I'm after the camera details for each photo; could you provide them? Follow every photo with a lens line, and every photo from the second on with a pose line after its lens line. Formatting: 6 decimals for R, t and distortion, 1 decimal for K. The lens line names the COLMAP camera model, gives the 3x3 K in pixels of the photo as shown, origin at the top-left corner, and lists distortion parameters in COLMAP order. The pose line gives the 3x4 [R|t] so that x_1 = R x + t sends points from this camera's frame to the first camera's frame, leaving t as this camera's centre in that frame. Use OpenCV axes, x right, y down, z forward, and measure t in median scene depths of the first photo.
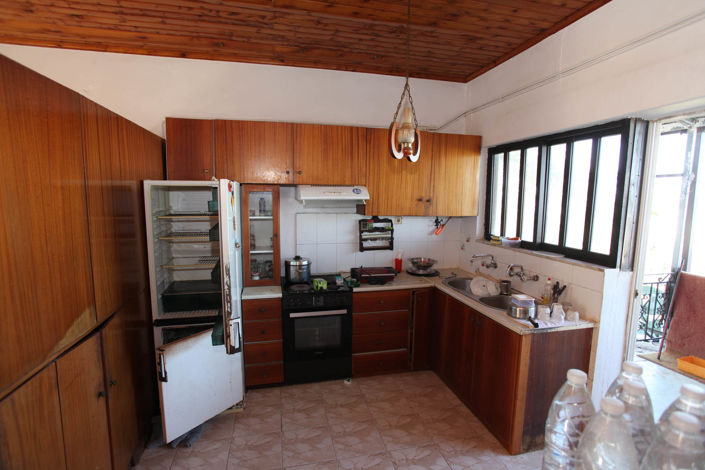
lens RADIAL K [[344.1, 0, 352.5], [0, 344.1, 235.0], [0, 0, 1]] dist [-0.039392, 0.001240]
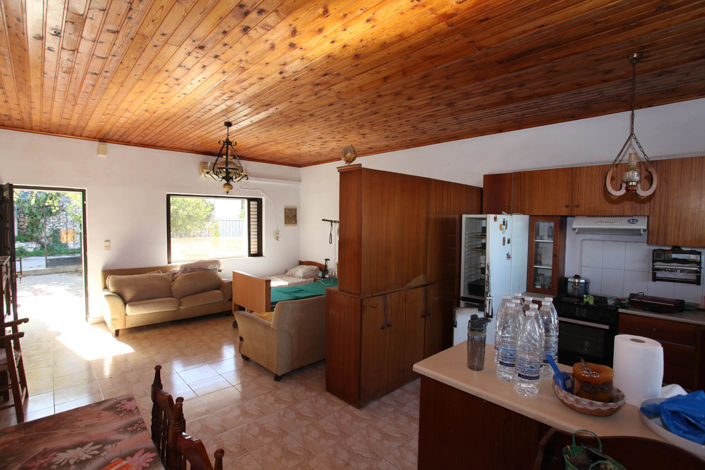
lens RADIAL K [[344.1, 0, 352.5], [0, 344.1, 235.0], [0, 0, 1]] dist [-0.039392, 0.001240]
pose [[0.515582, 0.033221, -0.856196, 0.474003], [-0.107074, 0.993913, -0.025913, 0.040010], [0.850124, 0.105036, 0.516001, -0.303737]]
